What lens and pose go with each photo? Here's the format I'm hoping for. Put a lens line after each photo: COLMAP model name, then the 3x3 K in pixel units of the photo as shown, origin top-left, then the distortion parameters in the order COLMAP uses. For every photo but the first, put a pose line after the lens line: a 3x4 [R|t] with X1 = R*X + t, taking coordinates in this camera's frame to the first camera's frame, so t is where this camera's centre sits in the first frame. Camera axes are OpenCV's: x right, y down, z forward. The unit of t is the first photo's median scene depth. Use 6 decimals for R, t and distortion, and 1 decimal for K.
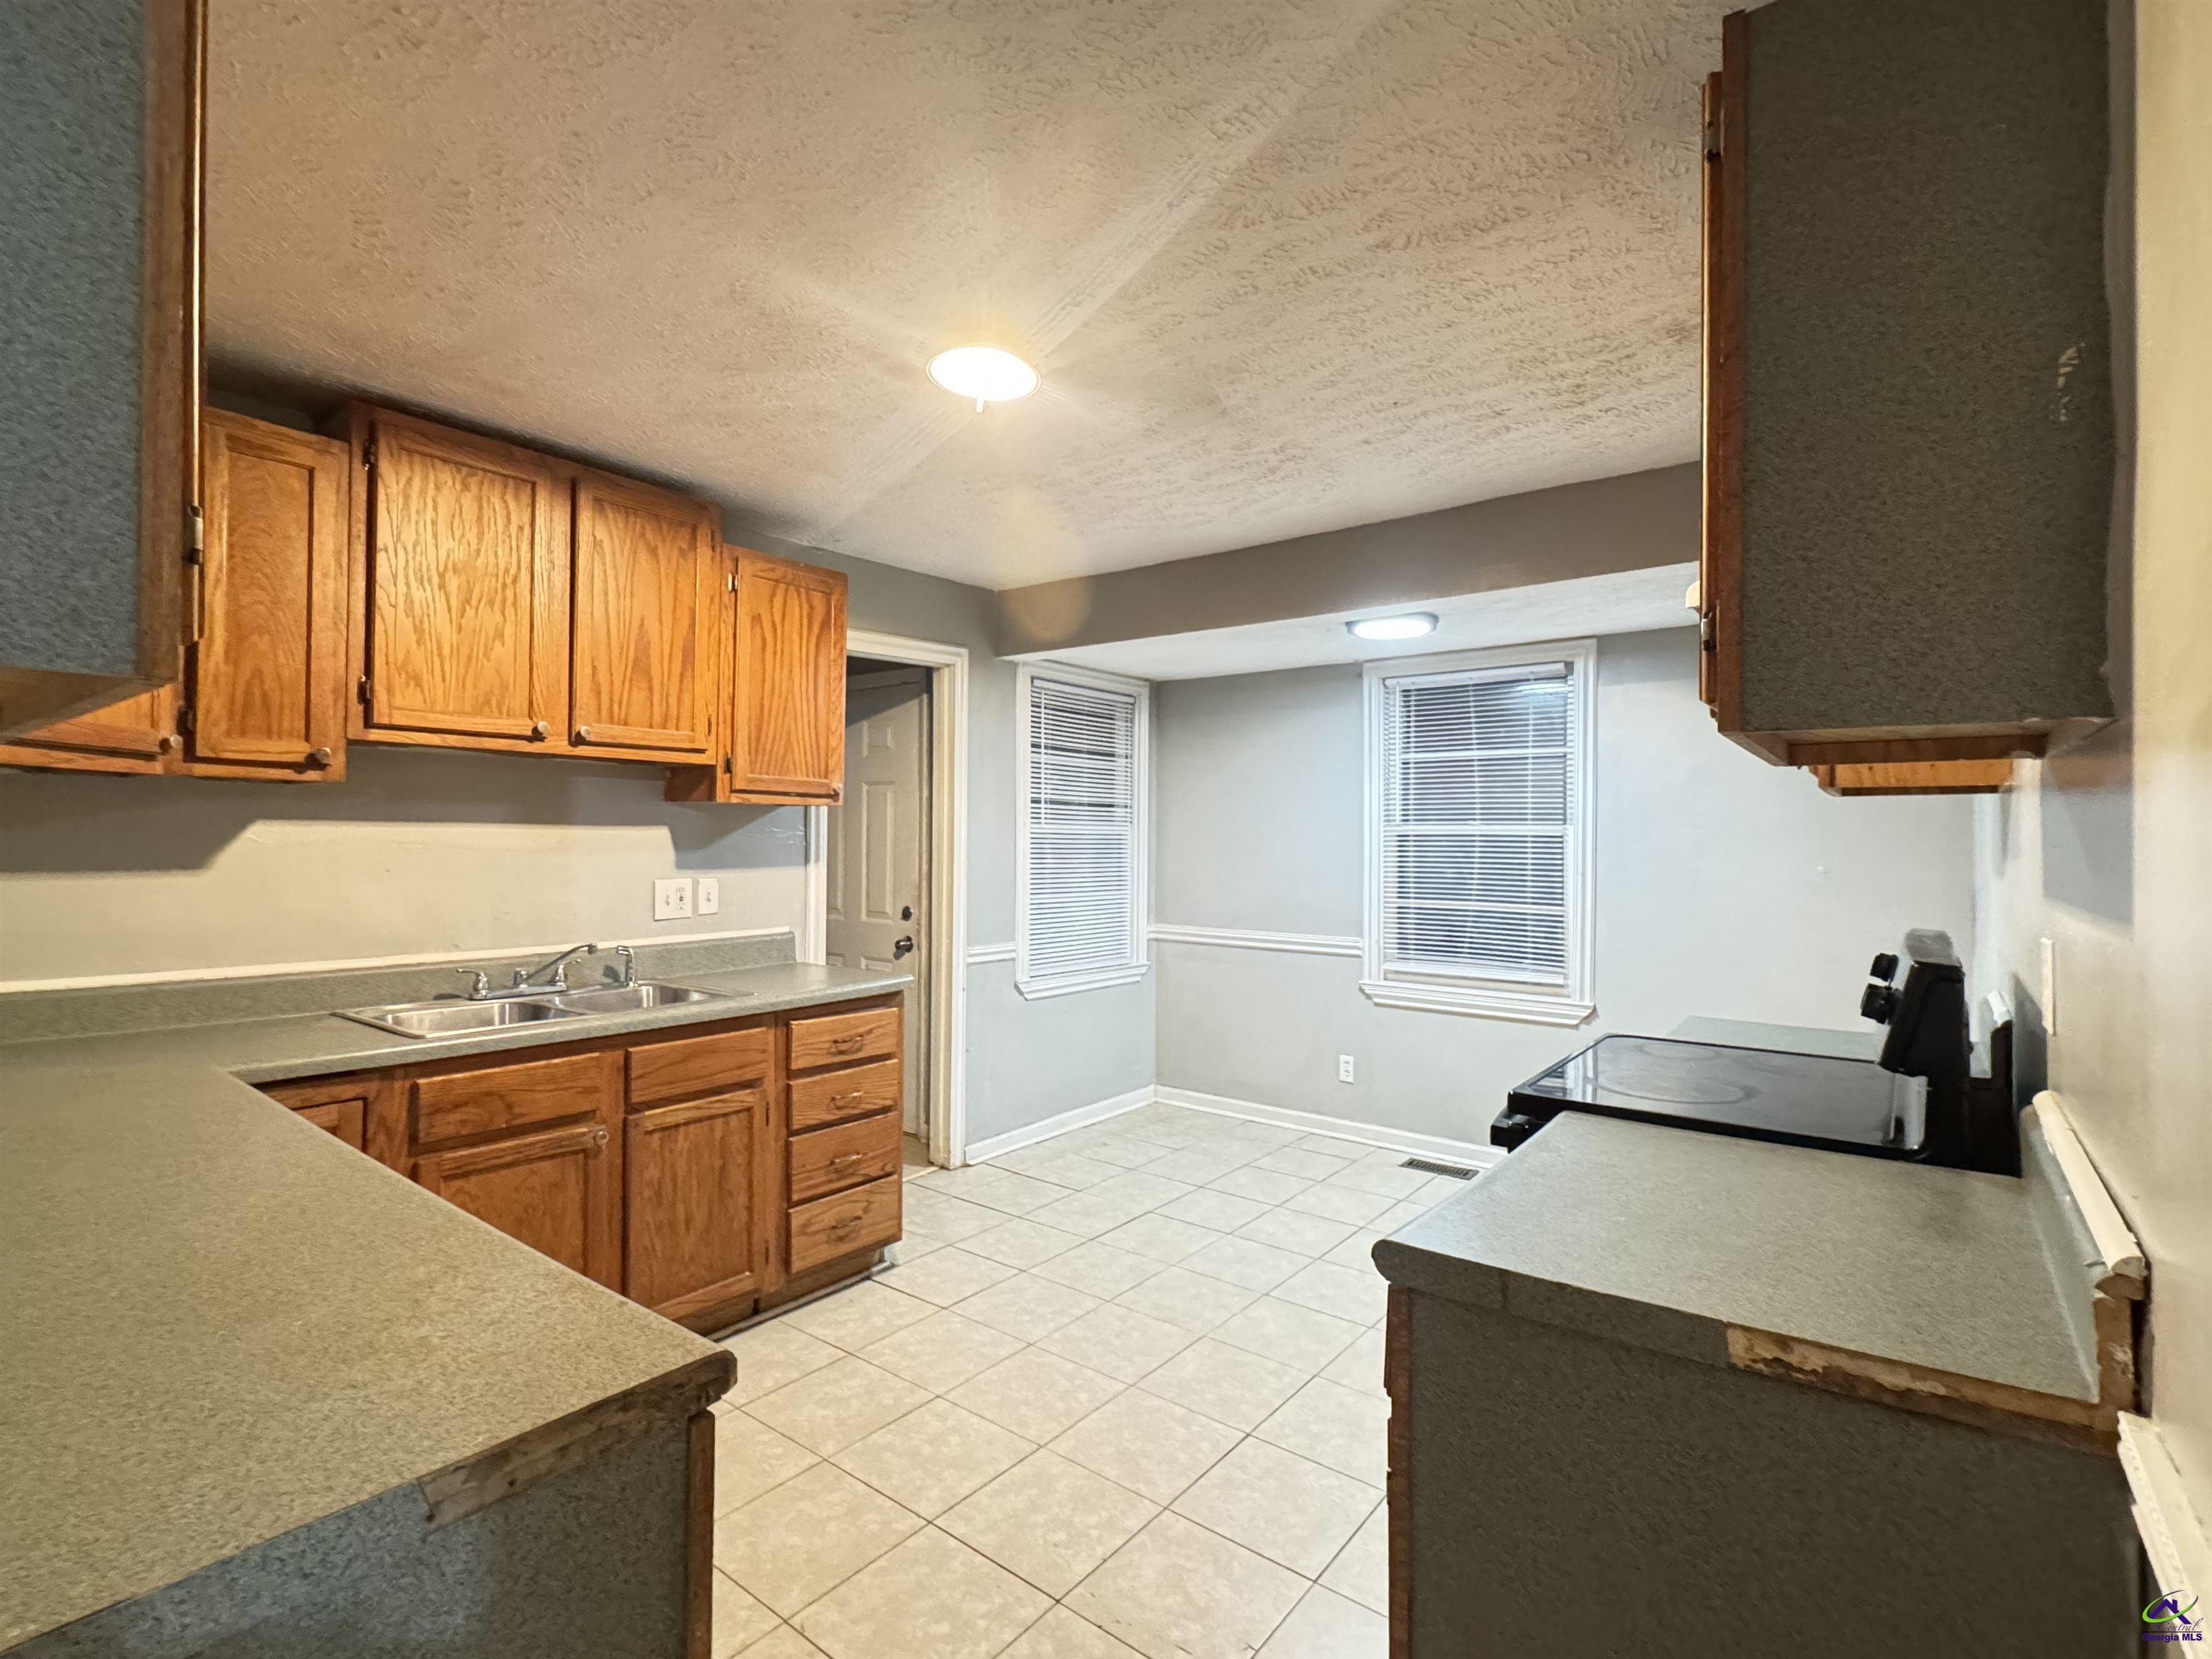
lens RADIAL K [[1047.9, 0, 1106.0], [0, 1047.9, 829.5], [0, 0, 1]] dist [0.000285, 0.000059]
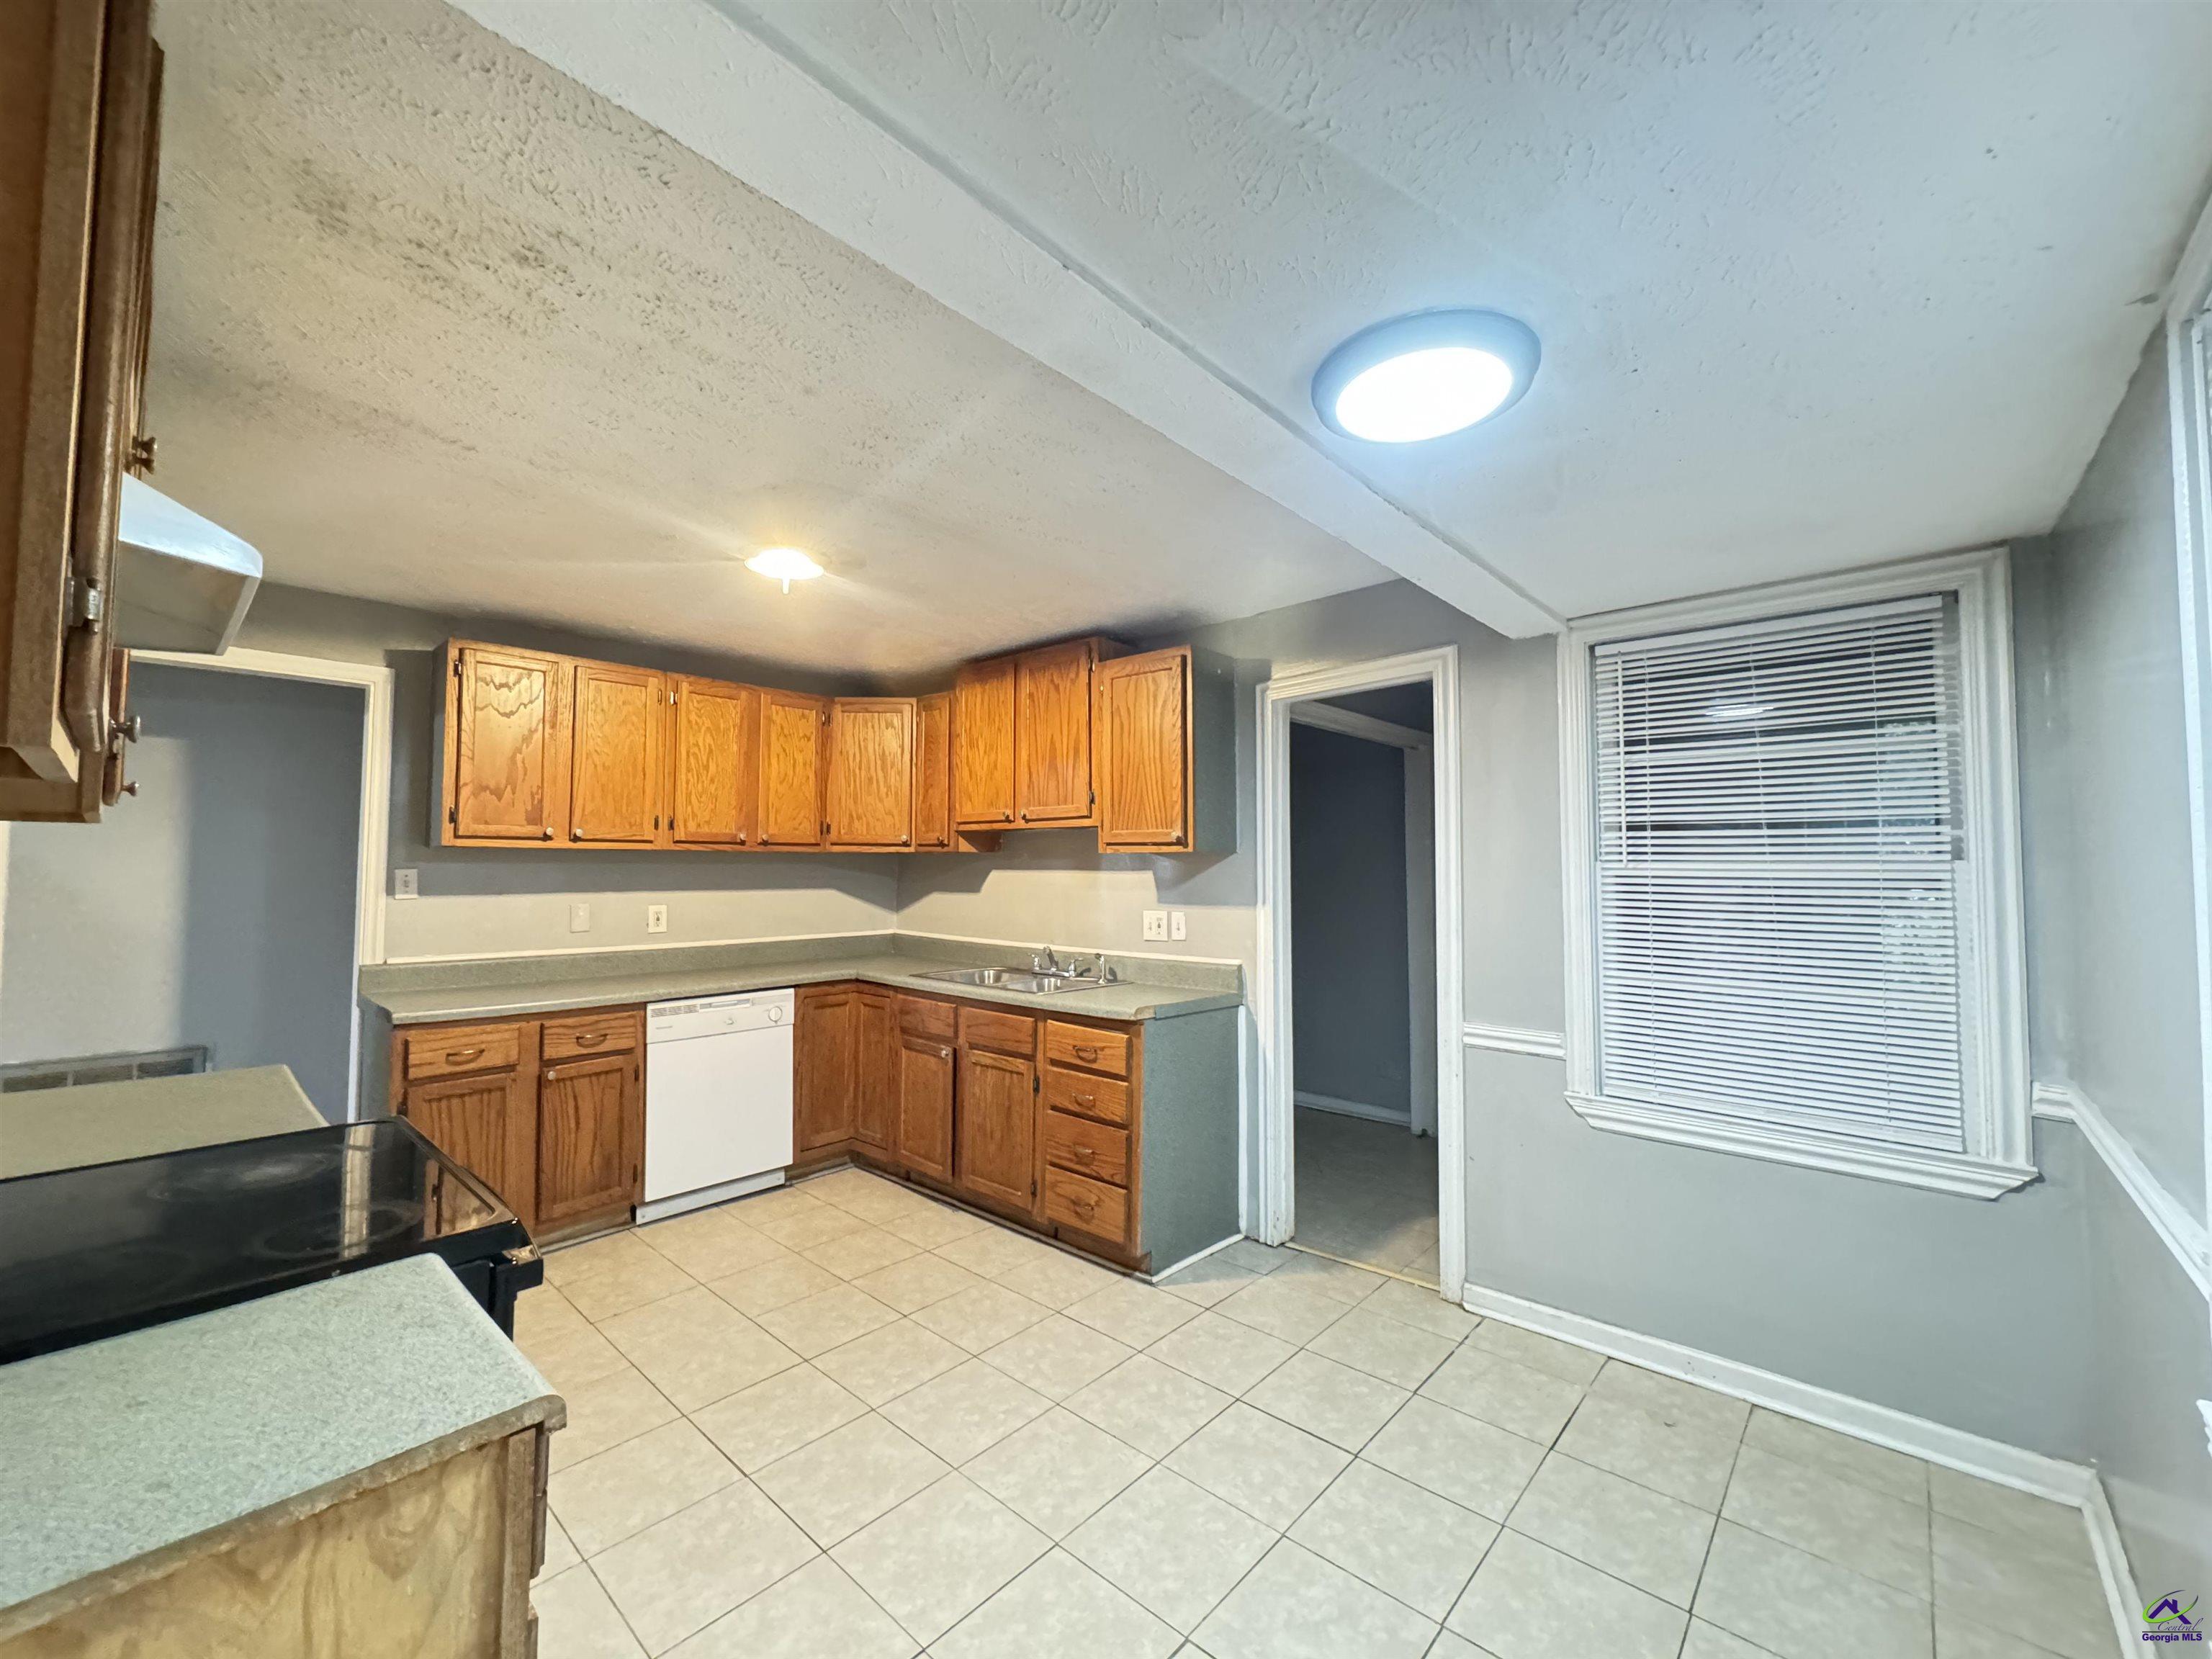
lens RADIAL K [[882.7, 0, 1108.6], [0, 882.7, 830.6], [0, 0, 1]] dist [-0.000367, 0.000215]
pose [[-0.065337, -0.052170, -0.996499, 0.671506], [0.001582, 0.998626, -0.052385, 0.004072], [0.997862, -0.004999, -0.065165, 0.955641]]
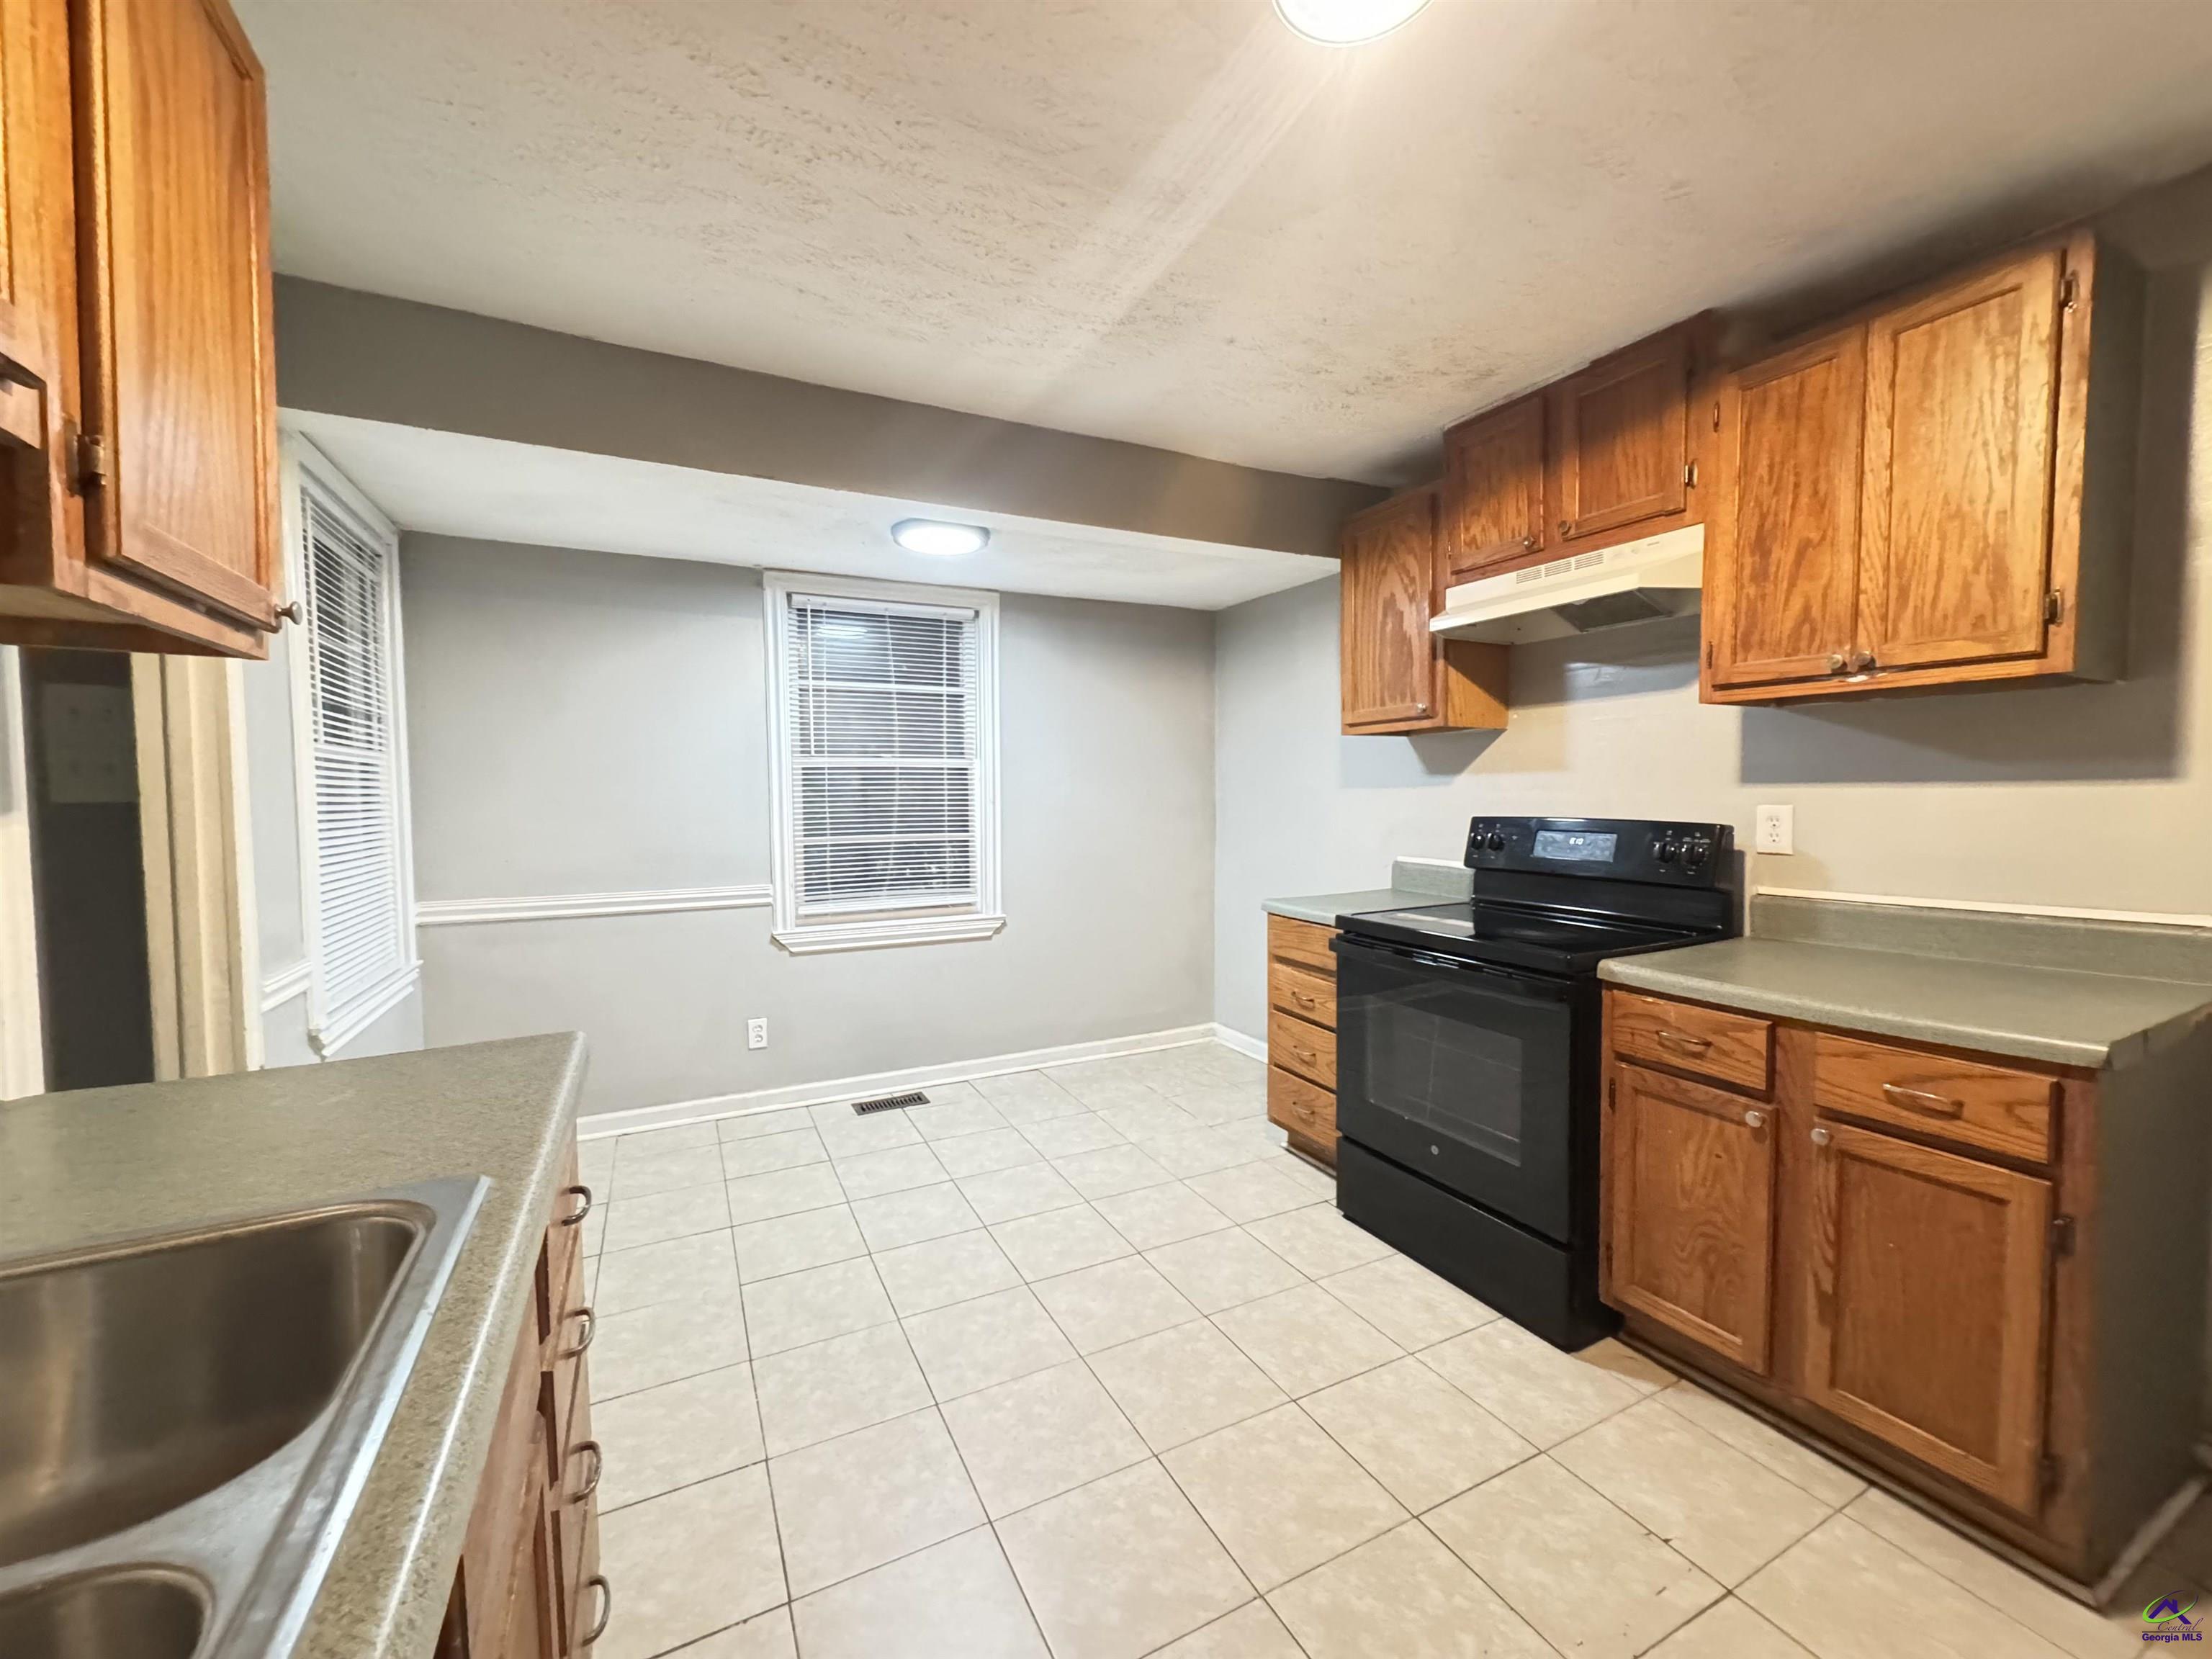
lens RADIAL K [[882.7, 0, 1108.6], [0, 882.7, 830.6], [0, 0, 1]] dist [-0.000367, 0.000215]
pose [[0.421181, -0.052122, 0.905478, -0.413647], [0.002302, 0.998406, 0.056401, 0.022917], [-0.906974, -0.021670, 0.420629, 0.567451]]
